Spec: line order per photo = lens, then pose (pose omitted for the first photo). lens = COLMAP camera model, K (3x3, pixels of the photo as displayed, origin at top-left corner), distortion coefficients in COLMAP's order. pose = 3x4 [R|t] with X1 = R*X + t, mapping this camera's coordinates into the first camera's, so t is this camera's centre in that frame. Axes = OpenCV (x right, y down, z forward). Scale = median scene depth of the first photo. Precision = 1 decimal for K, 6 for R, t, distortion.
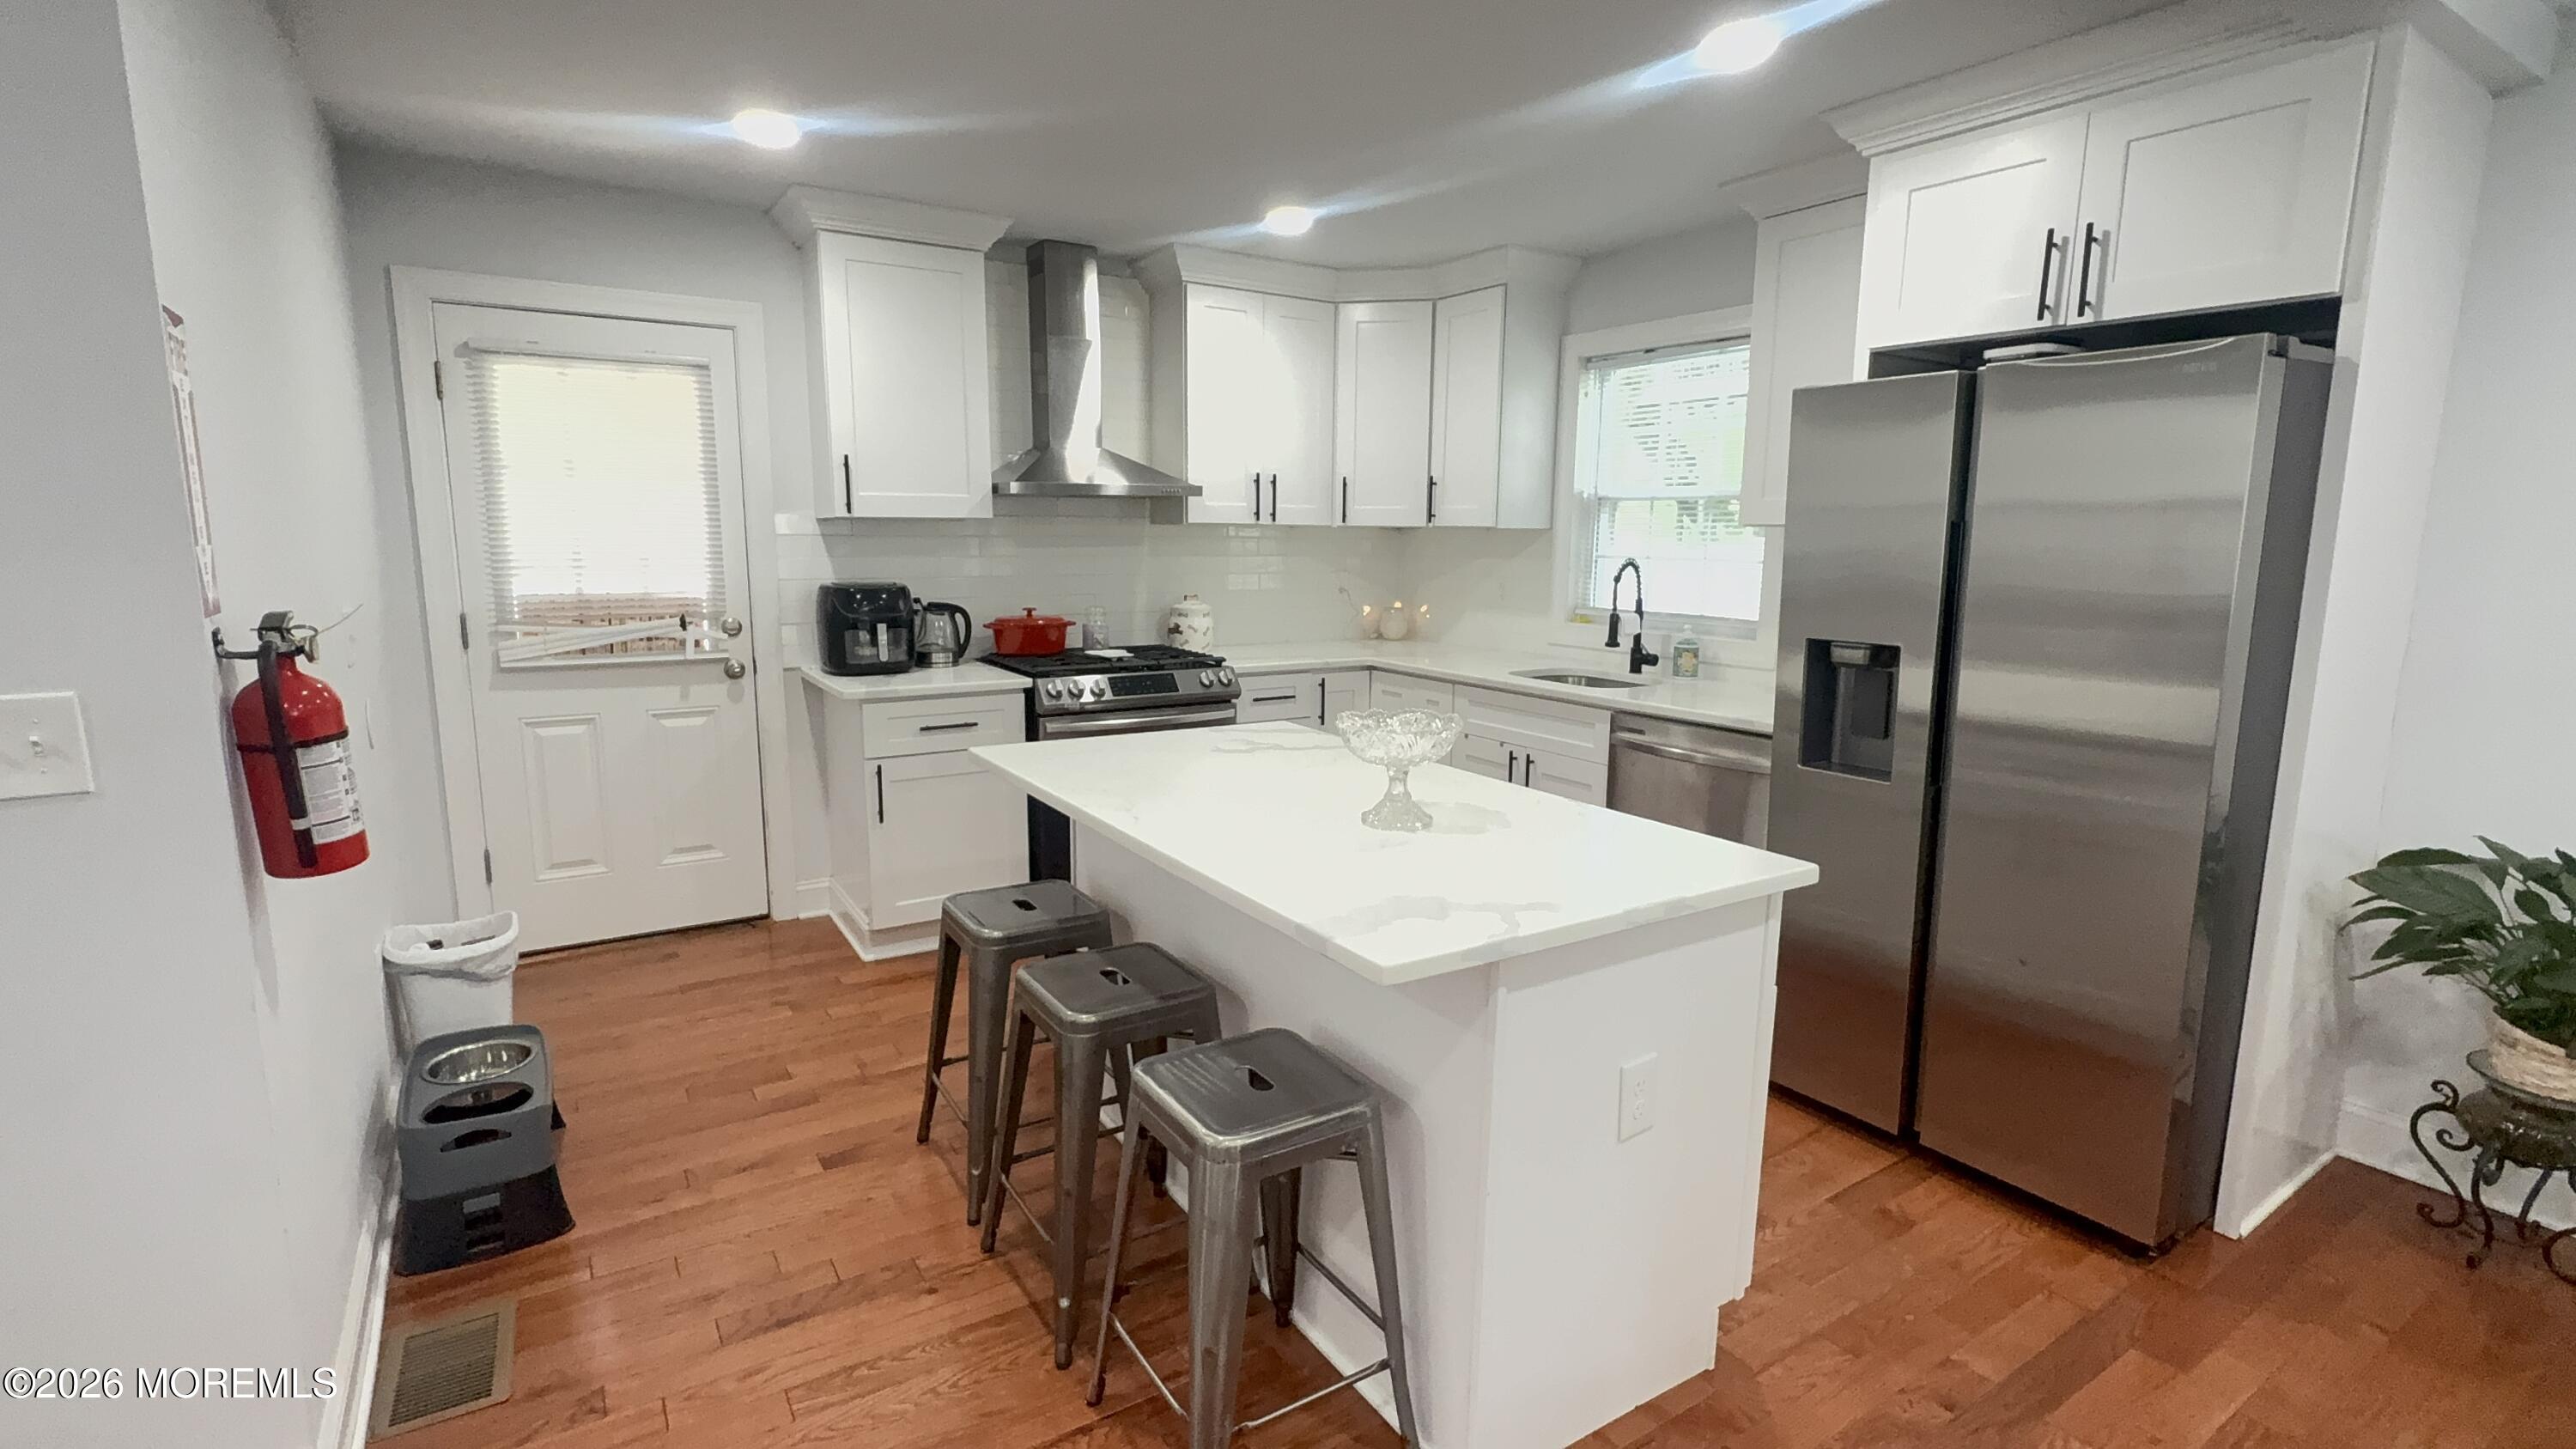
lens RADIAL K [[1178.6, 0, 1288.0], [0, 1178.6, 724.5], [0, 0, 1]] dist [-0.000913, -0.000339]
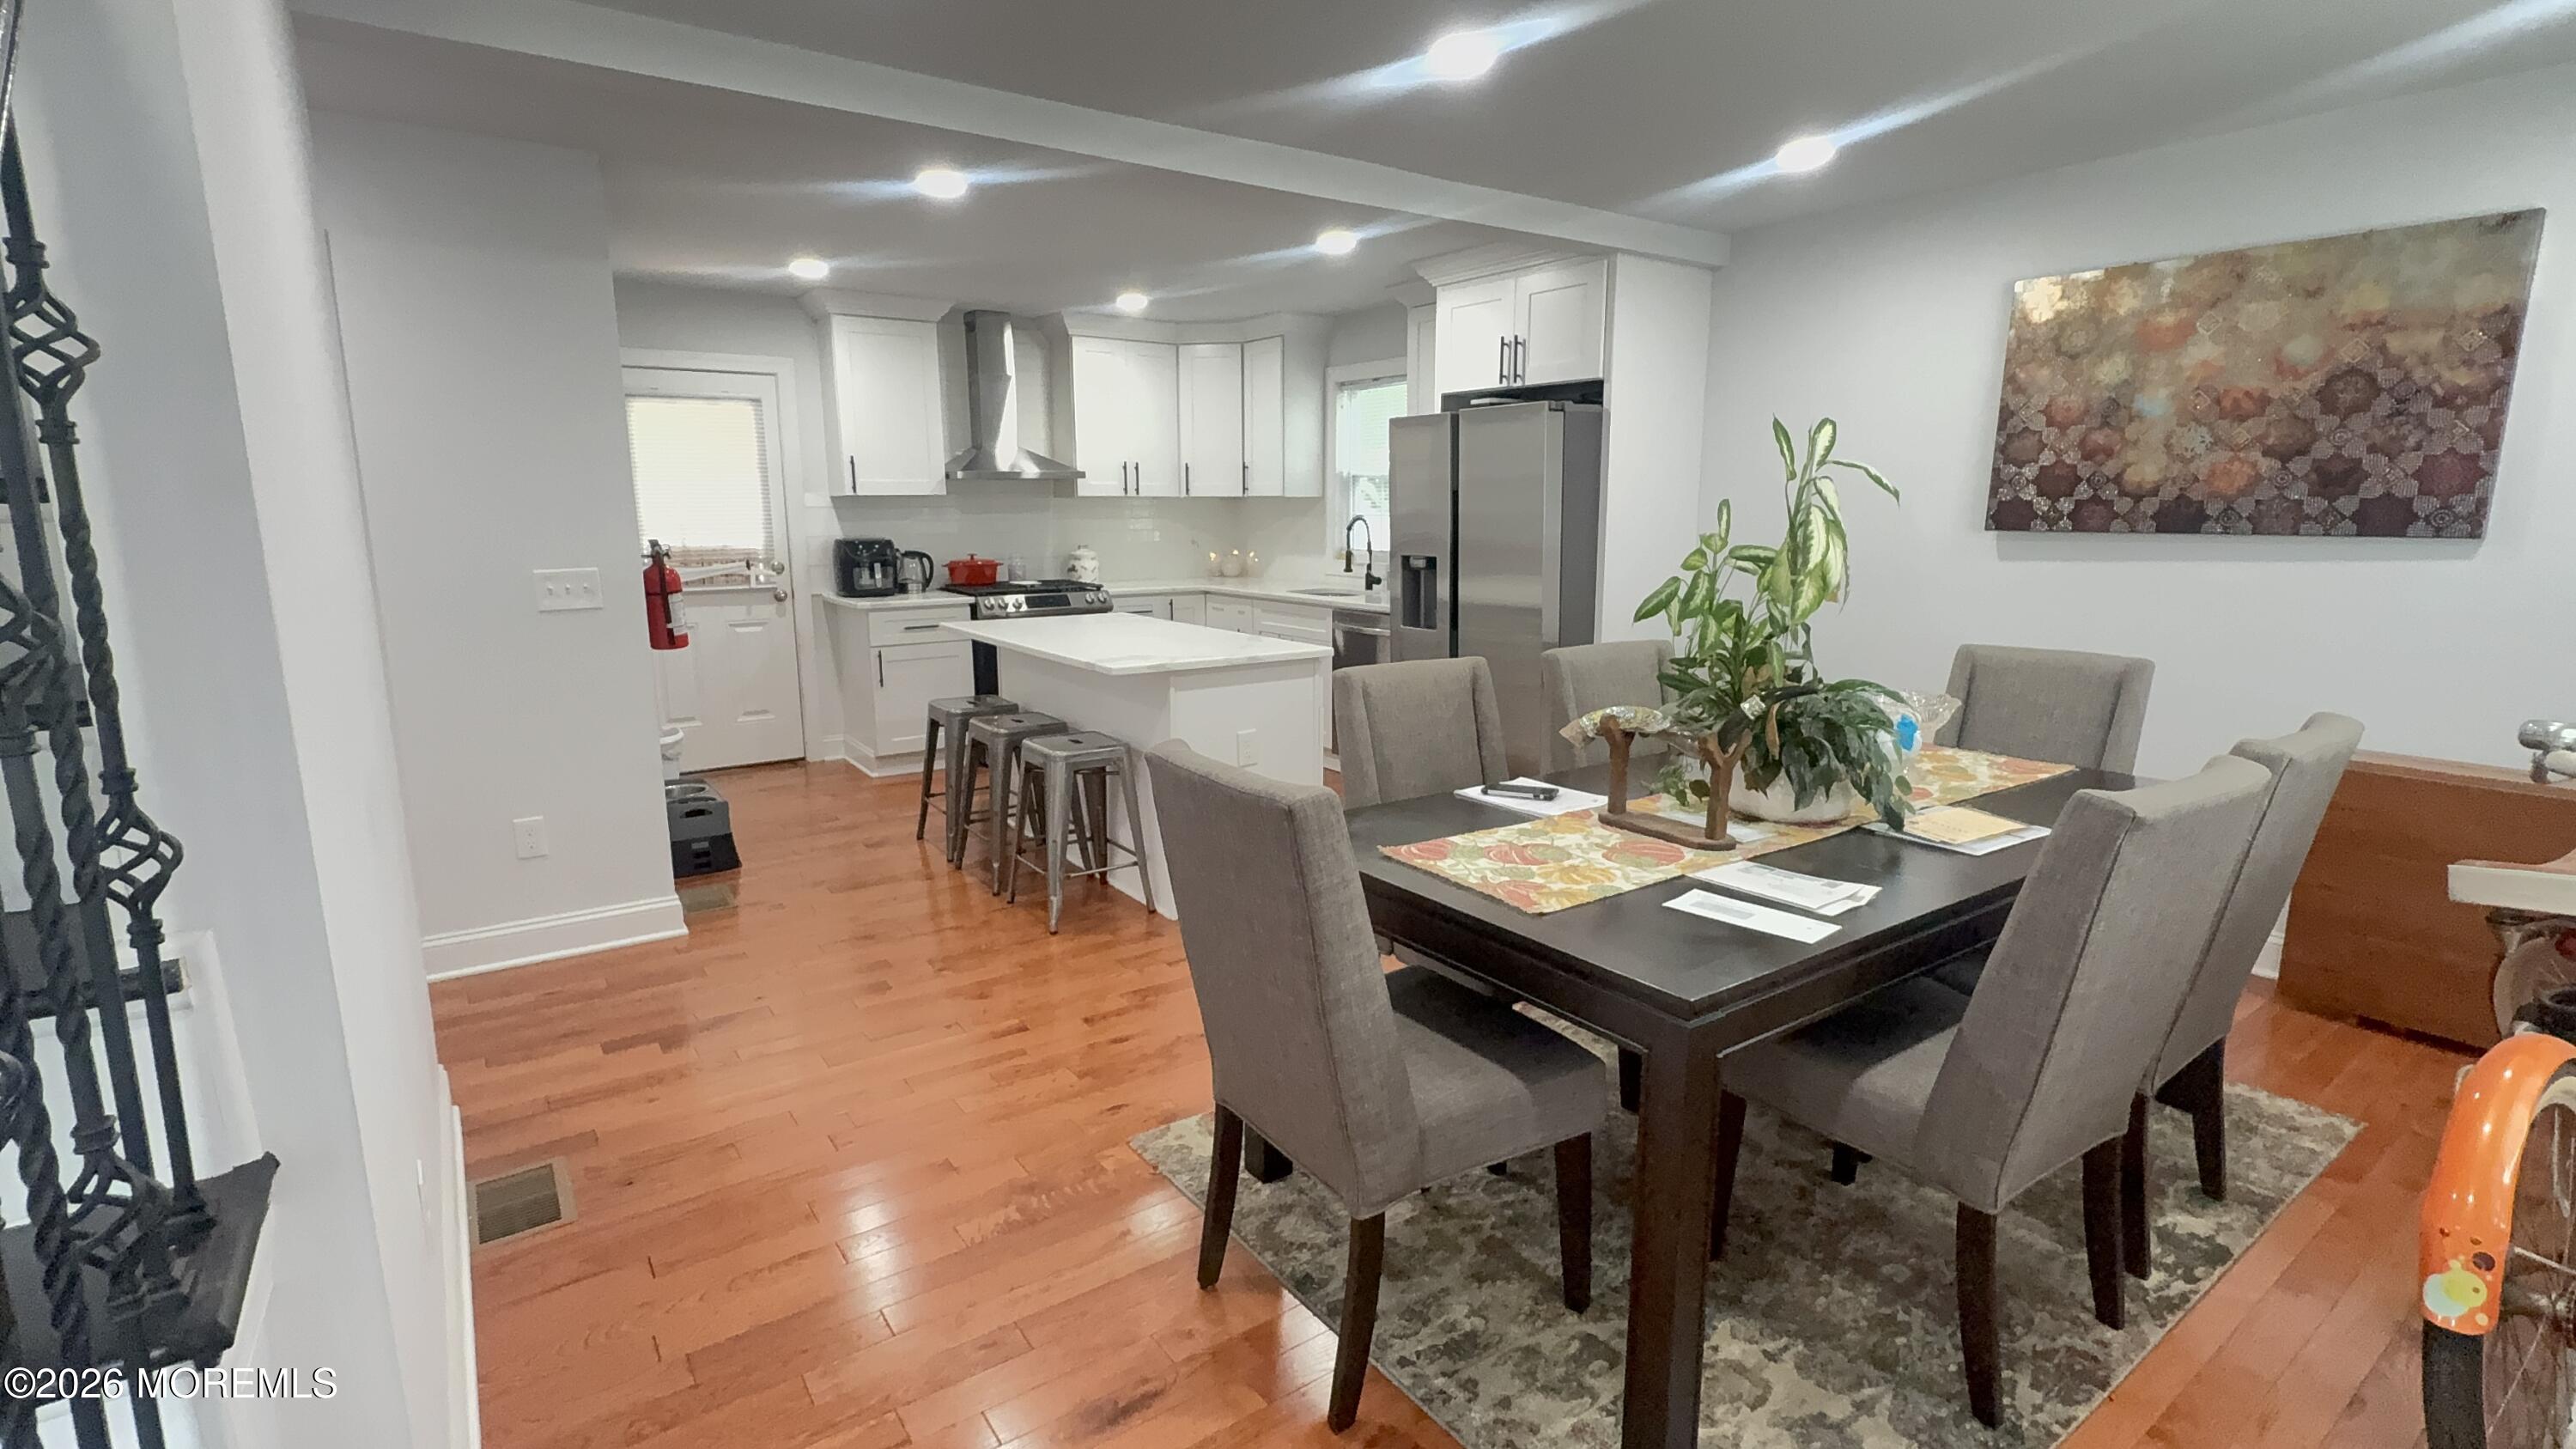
lens RADIAL K [[1178.6, 0, 1288.0], [0, 1178.6, 724.5], [0, 0, 1]] dist [-0.000913, -0.000339]
pose [[0.998936, -0.021174, 0.040977, 0.127814], [0.020216, 0.999516, 0.023652, 0.098817], [-0.041458, -0.022798, 0.998880, -0.572199]]
